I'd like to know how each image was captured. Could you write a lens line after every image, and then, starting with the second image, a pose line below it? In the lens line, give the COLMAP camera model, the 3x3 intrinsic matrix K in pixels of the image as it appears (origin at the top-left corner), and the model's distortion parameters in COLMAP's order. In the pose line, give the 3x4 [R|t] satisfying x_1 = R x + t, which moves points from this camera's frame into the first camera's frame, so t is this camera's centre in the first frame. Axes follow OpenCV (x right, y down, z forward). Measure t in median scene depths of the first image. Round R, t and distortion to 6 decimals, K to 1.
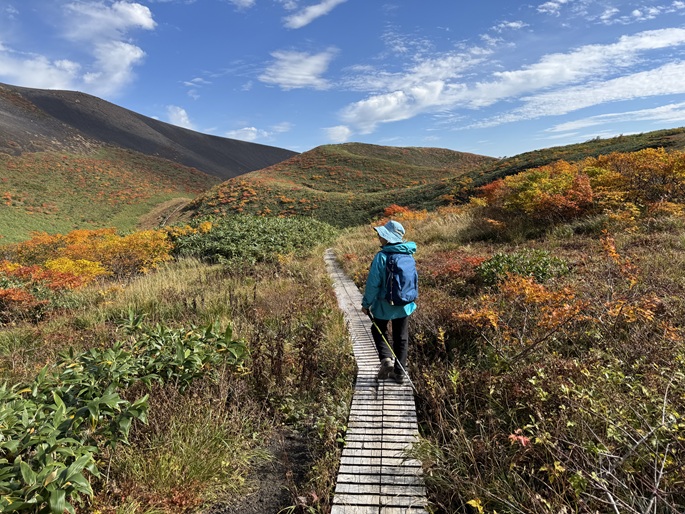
lens RADIAL K [[485.1, 0, 347.2], [0, 485.1, 256.0], [0, 0, 1]] dist [0.027872, -0.002144]
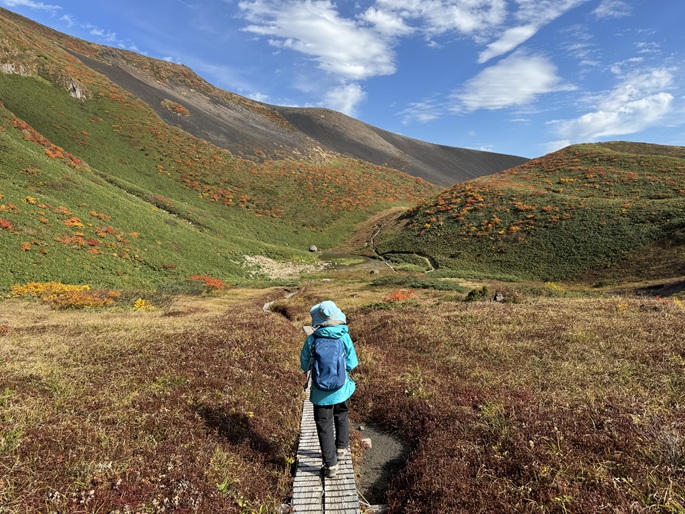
lens RADIAL K [[485.1, 0, 348.2], [0, 485.1, 263.2], [0, 0, 1]] dist [0.027872, -0.002144]
pose [[0.897965, 0.078360, -0.433033, -0.025260], [-0.086247, 0.996273, 0.001436, -0.005021], [0.431532, 0.036058, 0.901377, 0.147238]]
